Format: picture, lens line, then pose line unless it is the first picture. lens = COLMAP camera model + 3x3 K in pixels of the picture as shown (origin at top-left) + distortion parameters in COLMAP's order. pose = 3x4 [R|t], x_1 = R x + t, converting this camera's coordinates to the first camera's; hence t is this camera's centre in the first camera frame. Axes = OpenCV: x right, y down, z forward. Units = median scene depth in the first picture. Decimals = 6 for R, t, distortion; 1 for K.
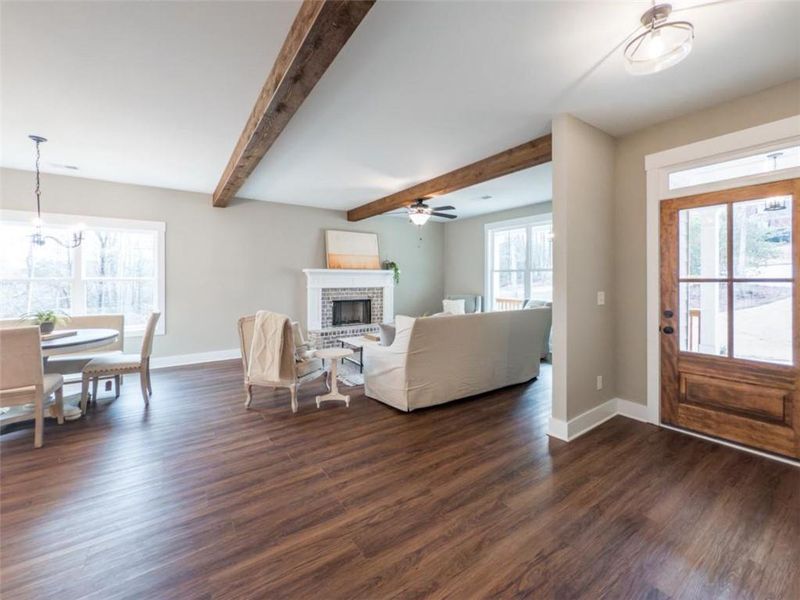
lens RADIAL K [[329.2, 0, 403.9], [0, 329.2, 281.1], [0, 0, 1]] dist [0.000078, -0.000864]
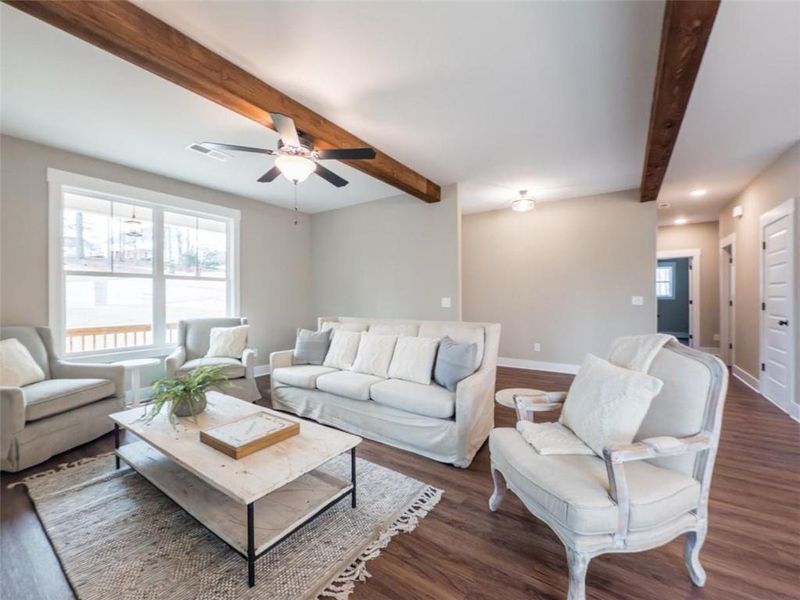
lens RADIAL K [[329.2, 0, 396.1], [0, 329.2, 299.0], [0, 0, 1]] dist [0.000078, -0.000864]
pose [[-0.350892, 0.001551, 0.936415, -0.712879], [0.013089, 0.999909, 0.003248, 0.027224], [-0.936324, 0.013397, -0.350880, 1.463570]]
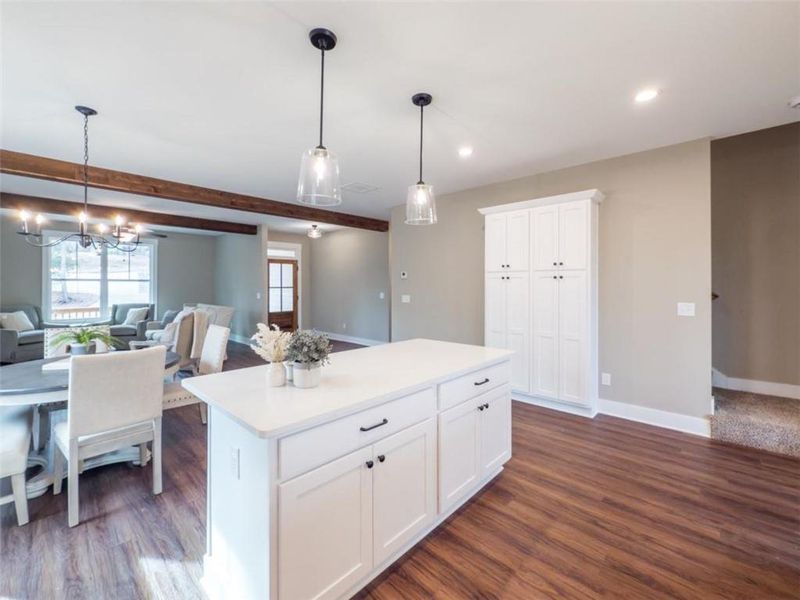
lens RADIAL K [[340.0, 0, 414.8], [0, 340.0, 285.7], [0, 0, 1]] dist [-0.015469, 0.000274]
pose [[-0.237786, 0.003054, 0.971313, -1.923709], [0.007874, 0.999968, -0.001217, -0.004844], [-0.971286, 0.007358, -0.237803, 0.393112]]
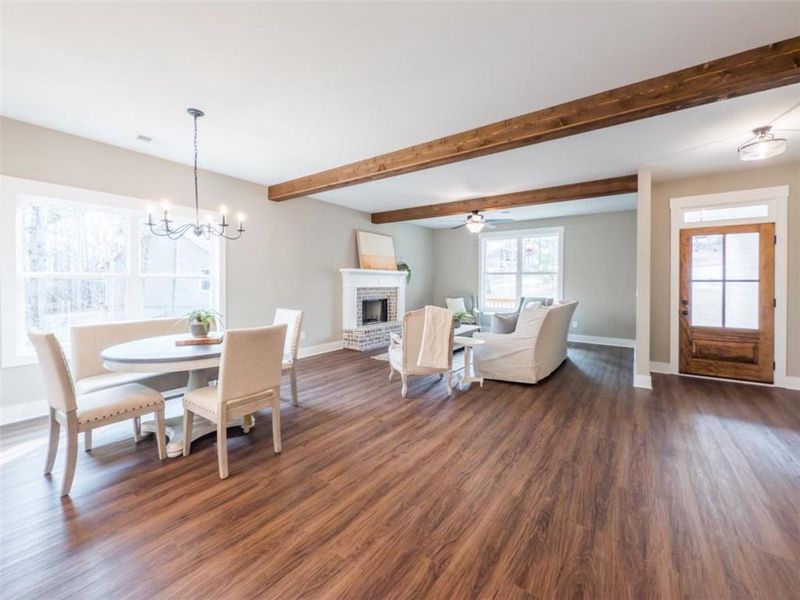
lens RADIAL K [[329.2, 0, 403.2], [0, 329.2, 284.5], [0, 0, 1]] dist [0.000078, -0.000864]
pose [[0.940171, 0.004141, 0.340678, -0.827523], [-0.005228, 0.999984, 0.002274, 0.015533], [-0.340663, -0.003919, 0.940177, -0.007478]]
